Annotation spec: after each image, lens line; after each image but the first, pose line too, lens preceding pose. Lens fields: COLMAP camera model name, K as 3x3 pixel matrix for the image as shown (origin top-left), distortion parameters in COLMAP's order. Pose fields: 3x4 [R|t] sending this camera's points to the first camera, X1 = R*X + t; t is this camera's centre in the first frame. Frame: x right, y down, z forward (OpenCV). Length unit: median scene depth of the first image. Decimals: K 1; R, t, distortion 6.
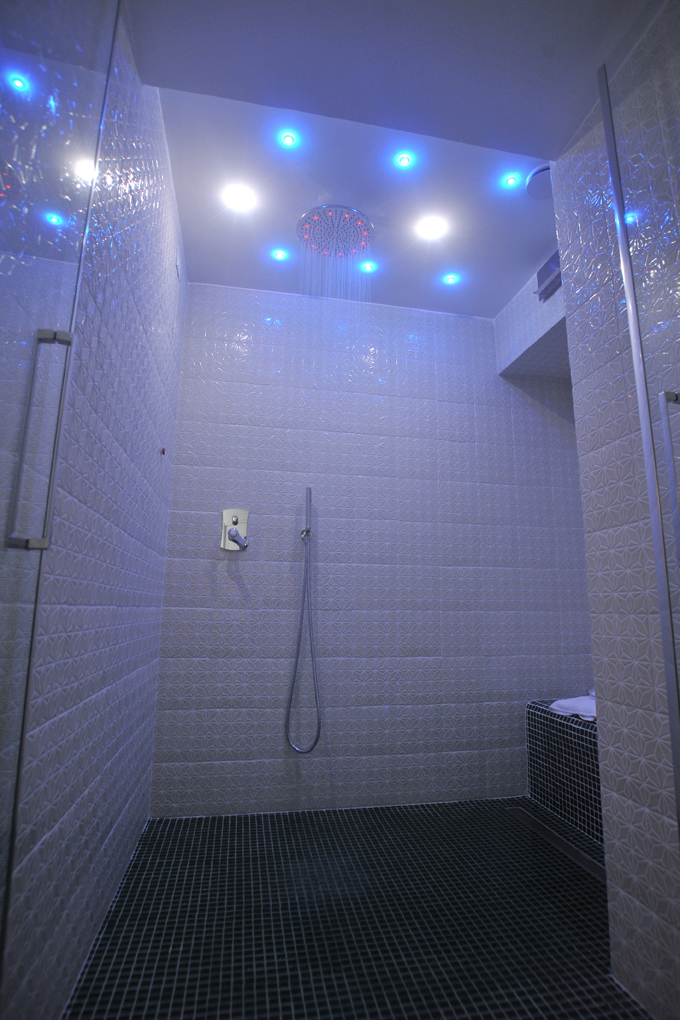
lens RADIAL K [[503.0, 0, 340.2], [0, 503.0, 507.4], [0, 0, 1]] dist [-0.022878, -0.000081]
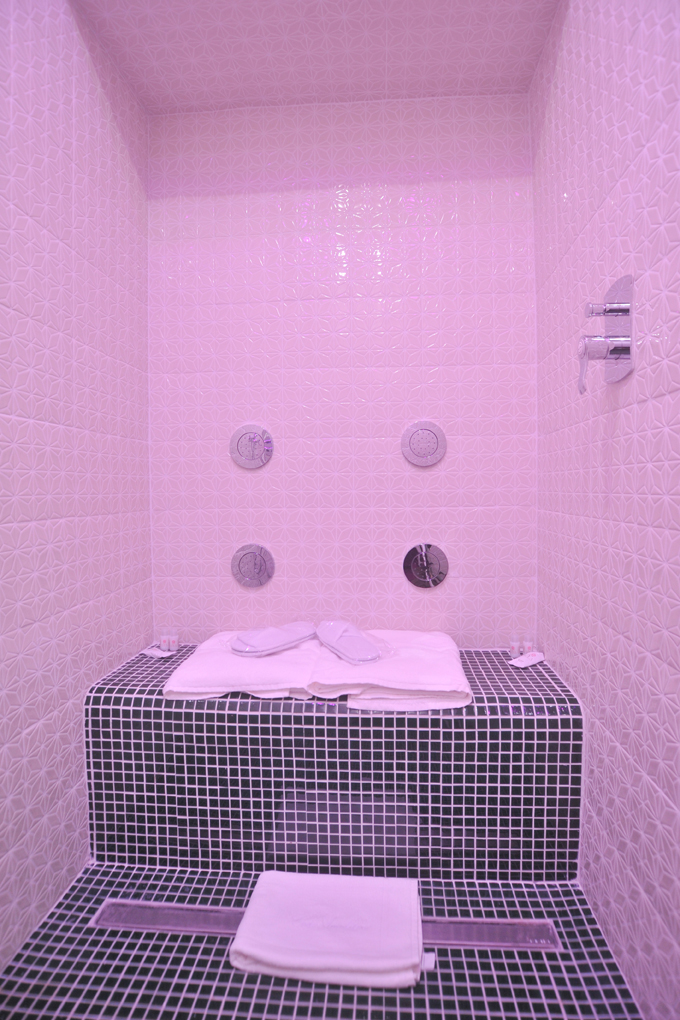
lens RADIAL K [[503.0, 0, 339.9], [0, 503.0, 511.2], [0, 0, 1]] dist [-0.022878, -0.000081]
pose [[0.235079, -0.042321, 0.971054, -0.059432], [-0.195454, 0.976586, 0.089878, 0.130839], [-0.952122, -0.210925, 0.221303, 0.795315]]
